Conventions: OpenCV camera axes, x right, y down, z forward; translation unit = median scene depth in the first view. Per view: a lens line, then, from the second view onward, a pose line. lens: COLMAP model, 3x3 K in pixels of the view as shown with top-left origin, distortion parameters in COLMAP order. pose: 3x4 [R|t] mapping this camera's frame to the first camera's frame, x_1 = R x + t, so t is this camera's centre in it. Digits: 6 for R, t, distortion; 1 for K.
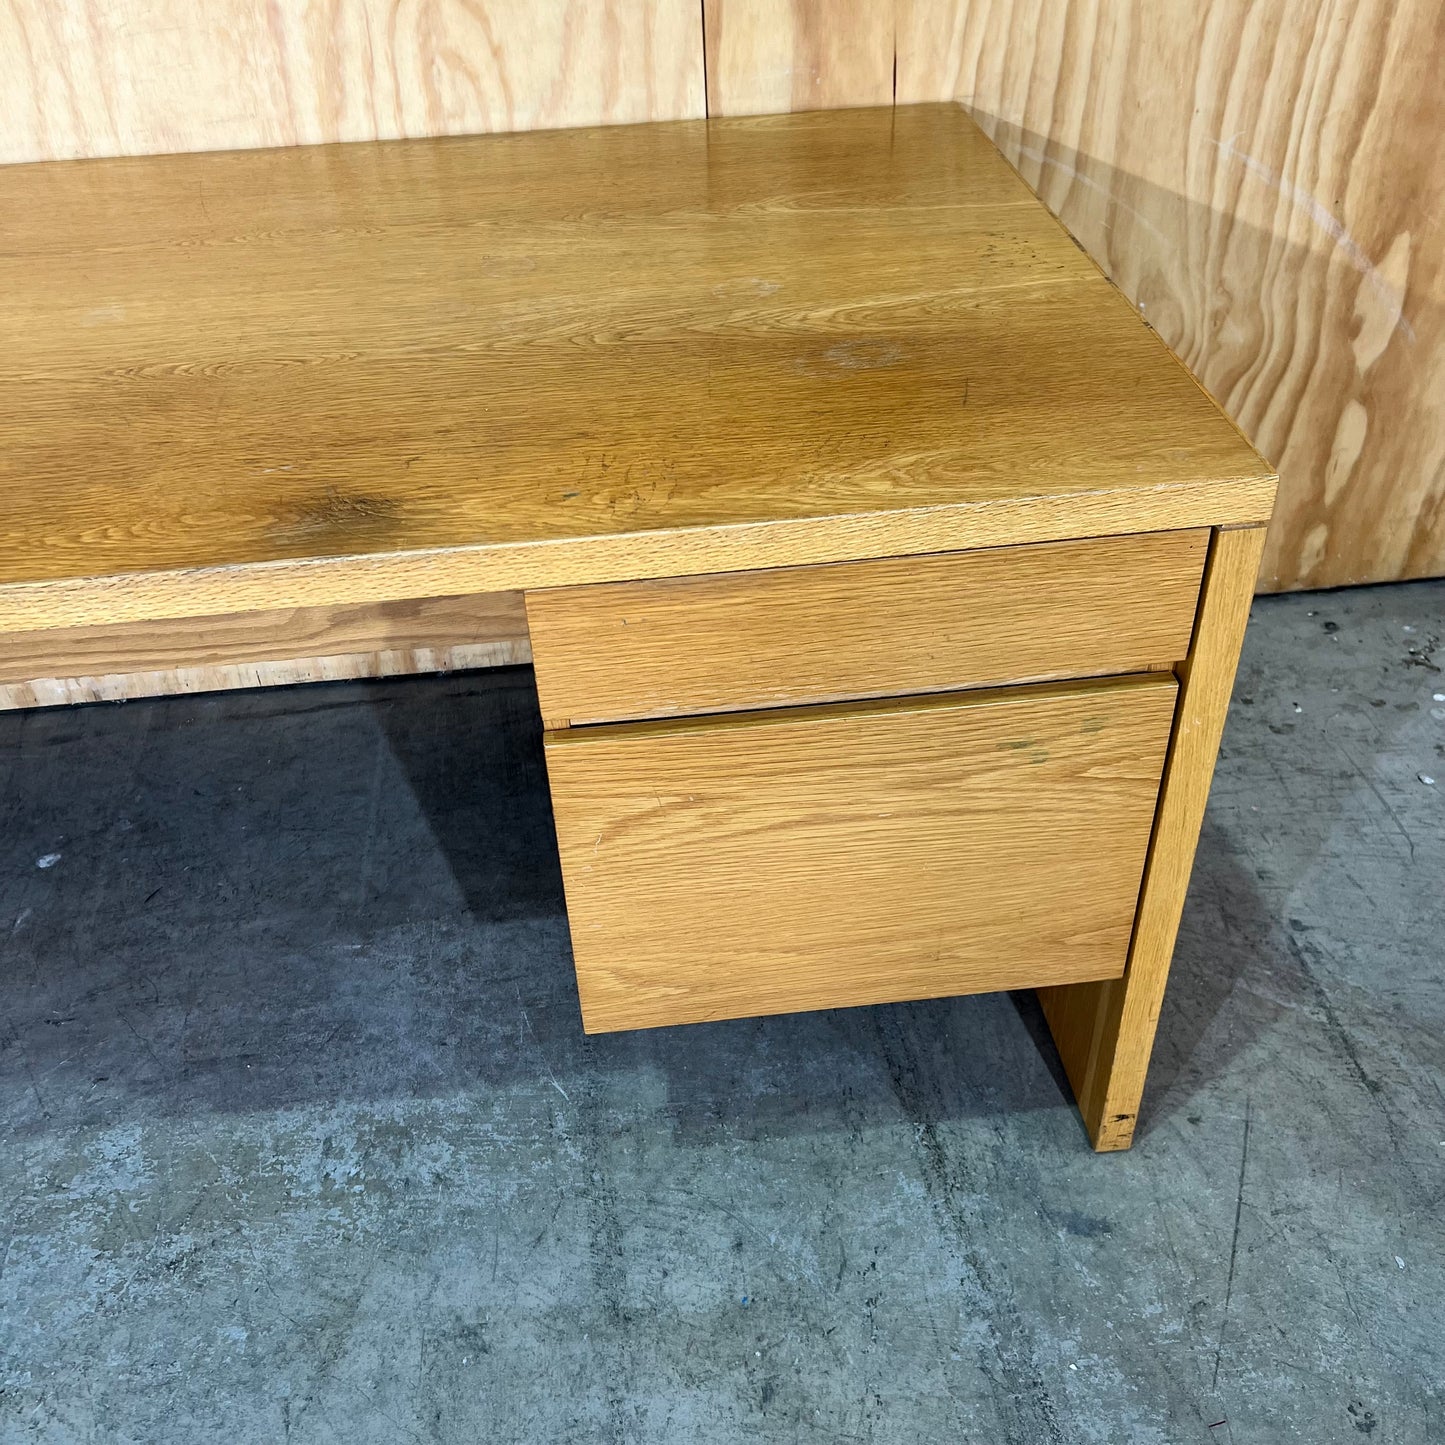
lens RADIAL K [[1477.4, 0, 712.0], [0, 1477.4, 724.5], [0, 0, 1]] dist [0.039794, -0.027689]
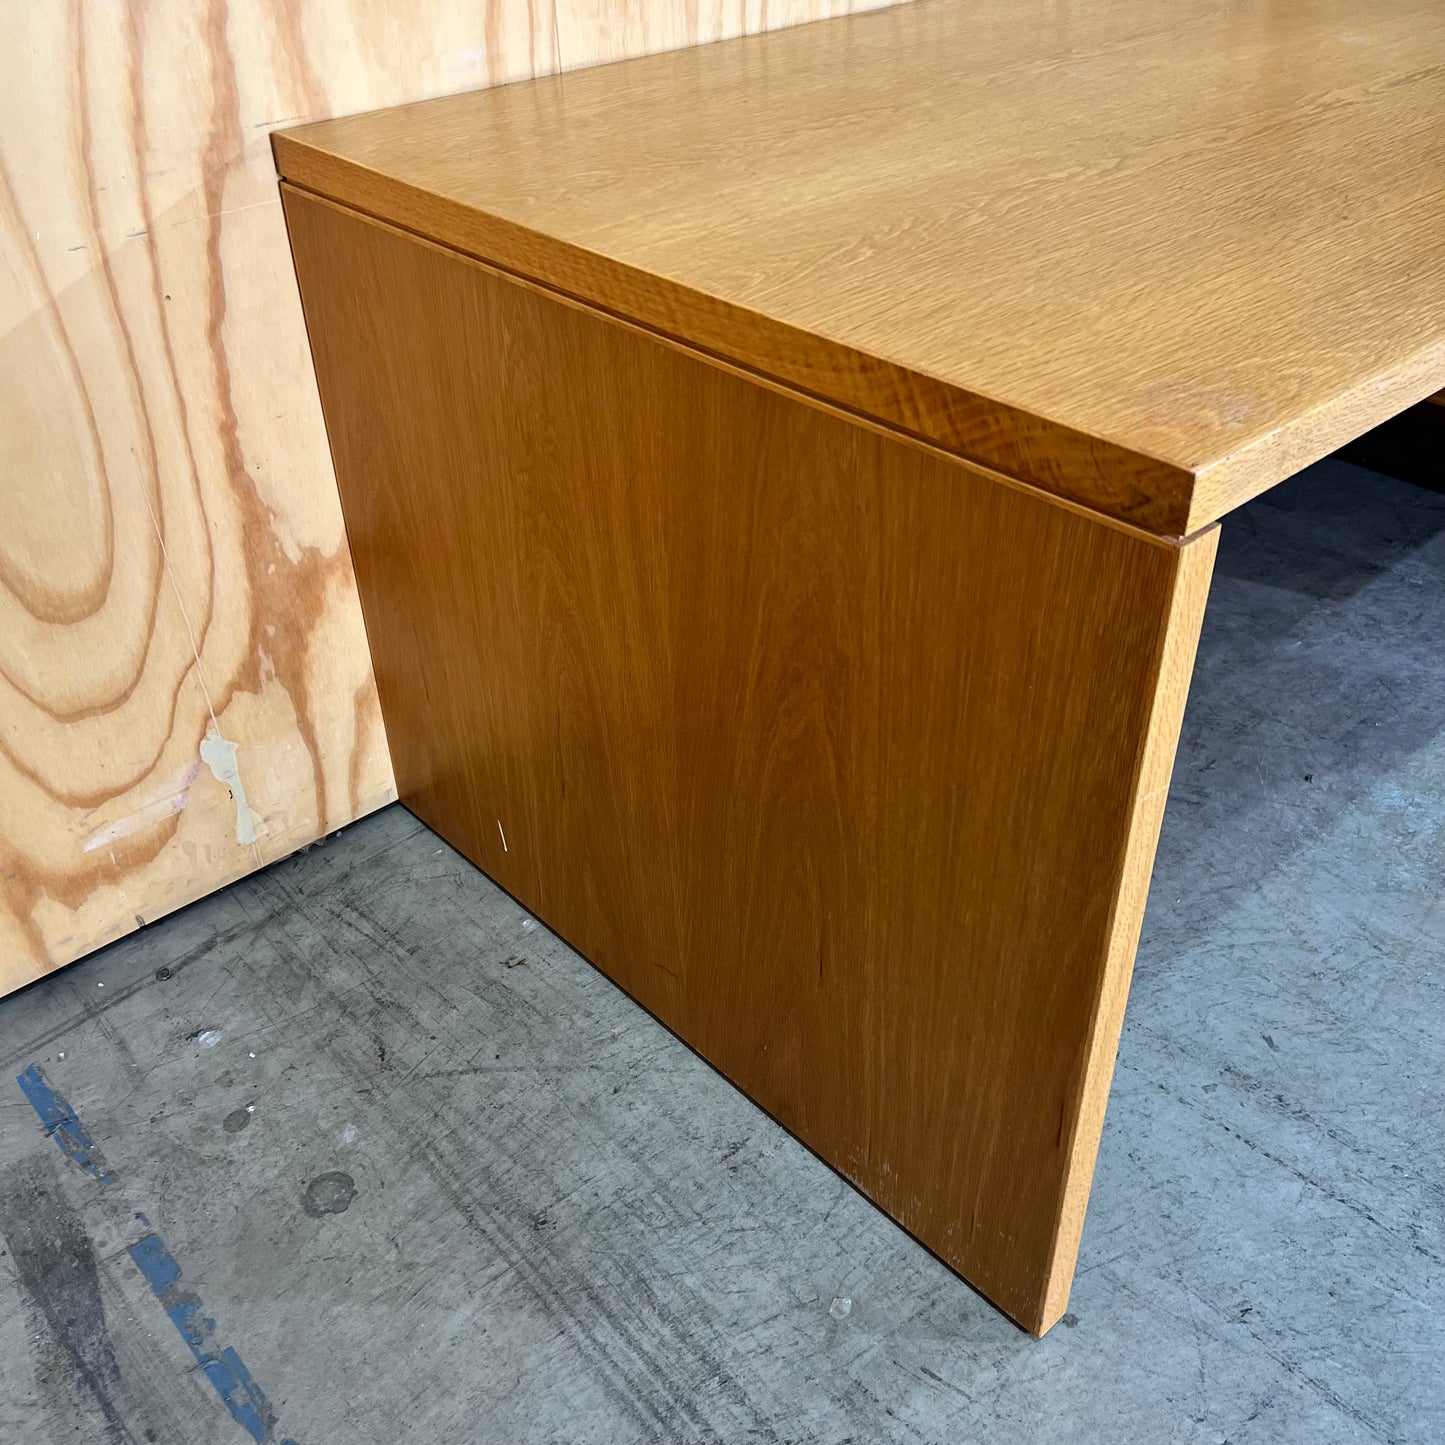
lens RADIAL K [[1463.7, 0, 758.5], [0, 1463.7, 715.3], [0, 0, 1]] dist [0.052574, -0.051004]
pose [[0.800653, -0.323562, 0.504244, -1.363221], [0.348374, 0.936149, 0.047547, 0.001474], [-0.487432, 0.137597, 0.862251, 0.262489]]
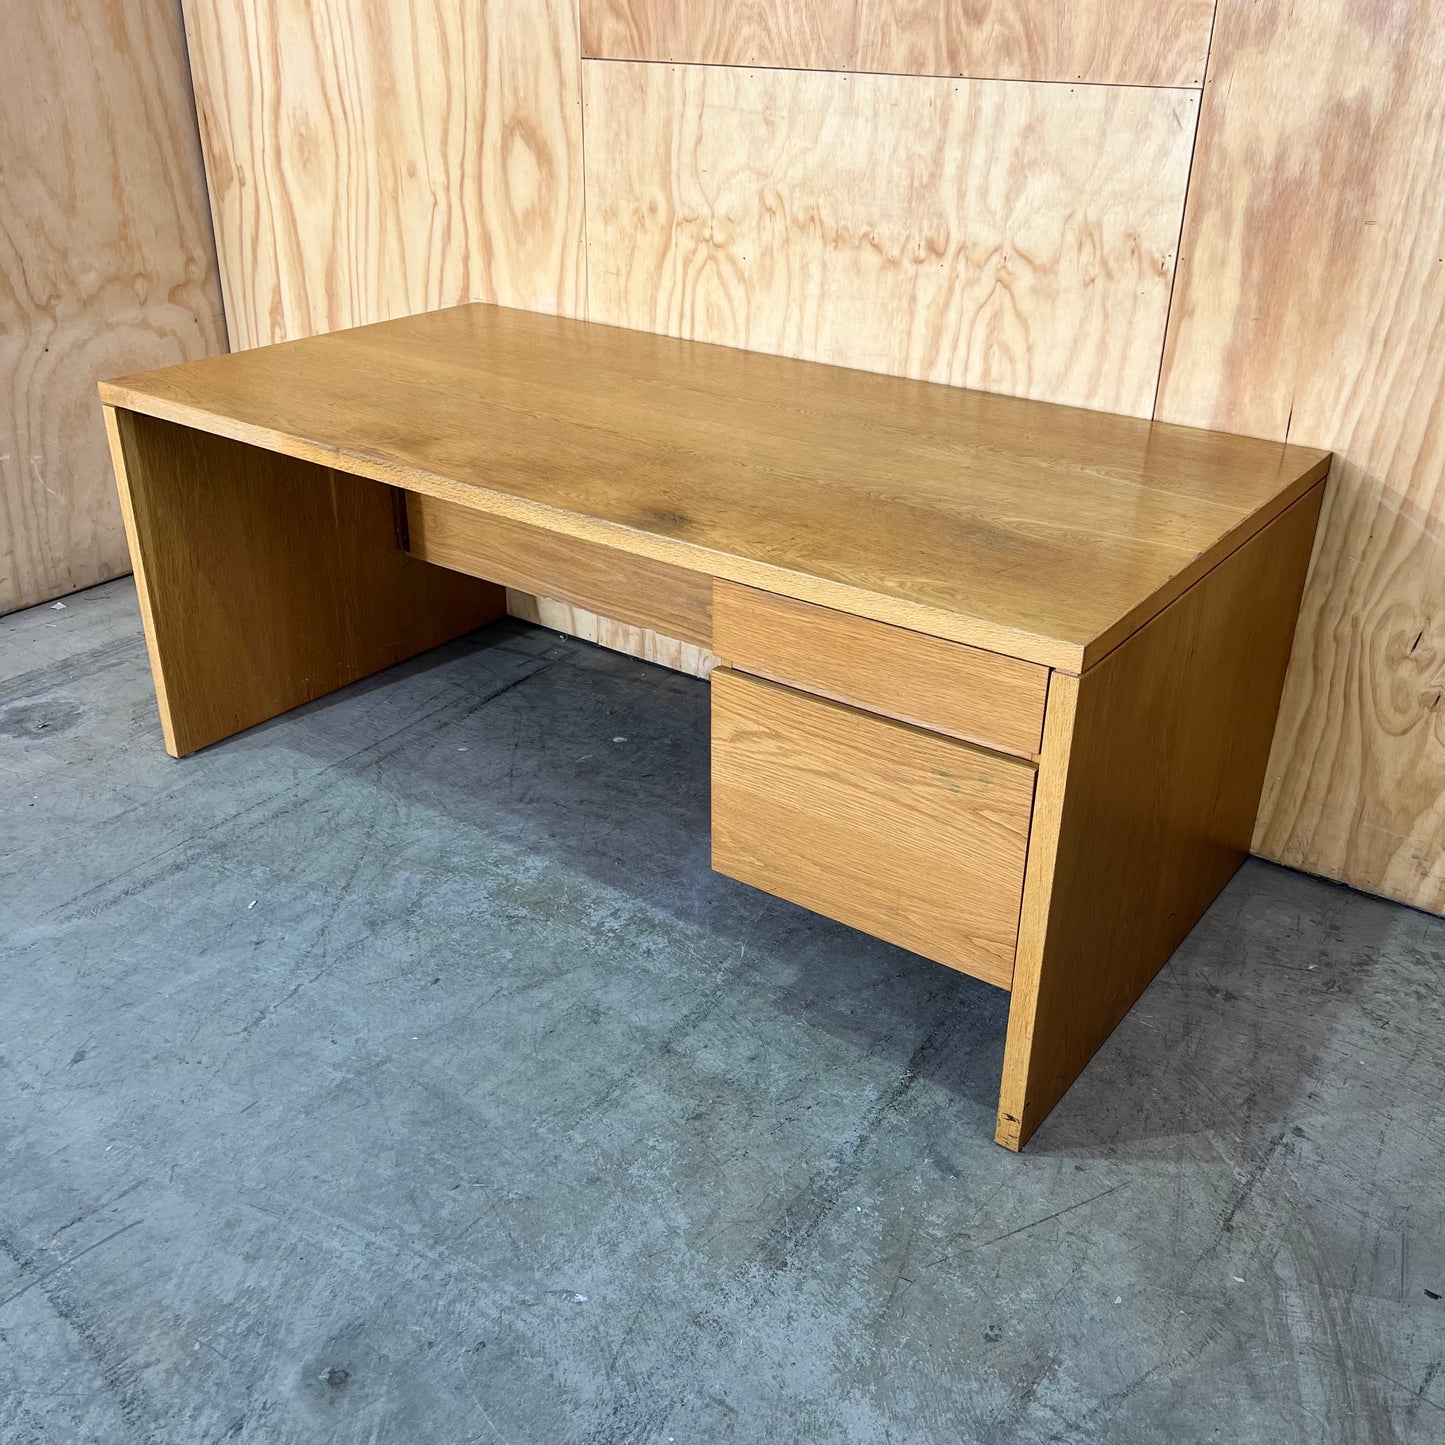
lens RADIAL K [[1460.9, 0, 721.9], [0, 1460.9, 718.4], [0, 0, 1]] dist [0.039487, -0.024329]
pose [[0.740267, 0.344582, -0.577294, 0.705623], [-0.439032, 0.898068, -0.026923, 0.082094], [0.509172, 0.273381, 0.816092, -0.334825]]
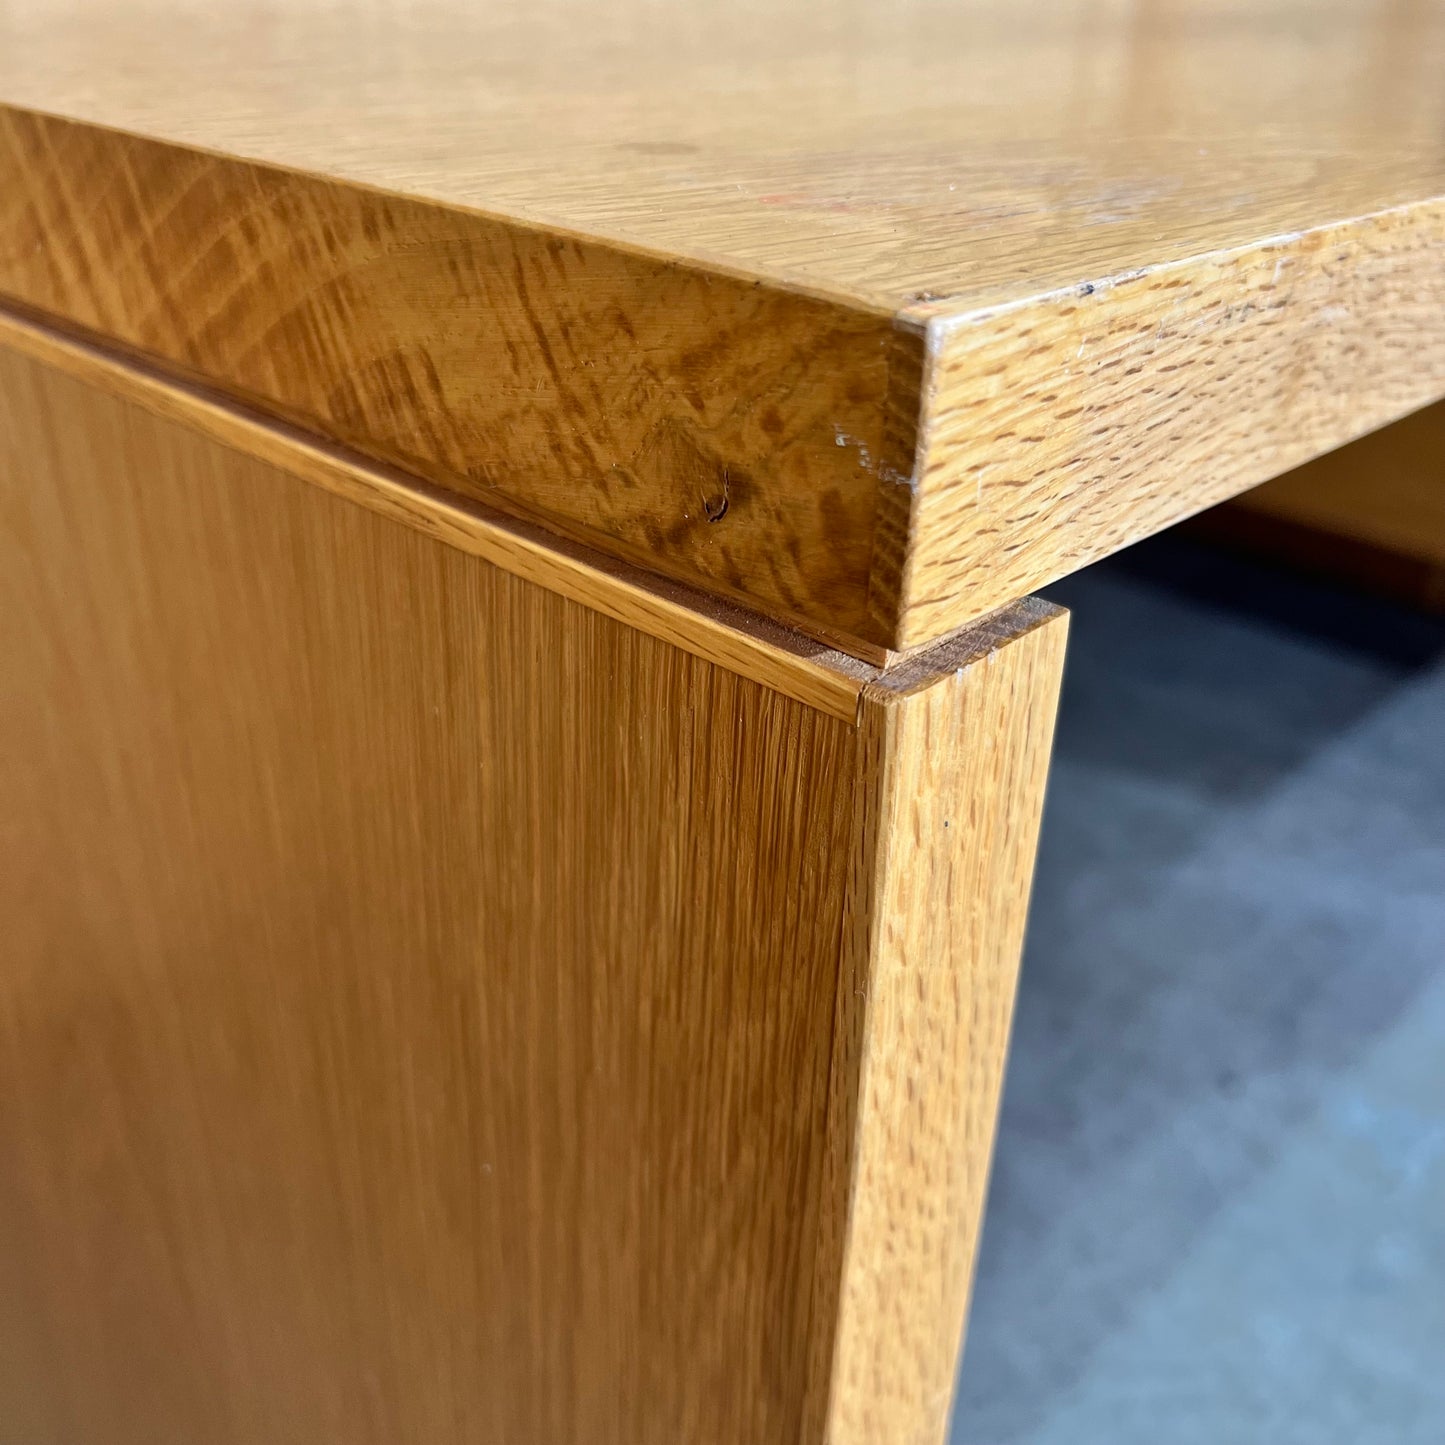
lens RADIAL K [[1463.7, 0, 758.5], [0, 1463.7, 715.3], [0, 0, 1]] dist [0.052574, -0.051004]
pose [[0.756613, -0.252612, 0.603095, -1.034809], [0.344990, 0.937753, -0.040021, 0.024789], [-0.555444, 0.238342, 0.796665, 0.548795]]
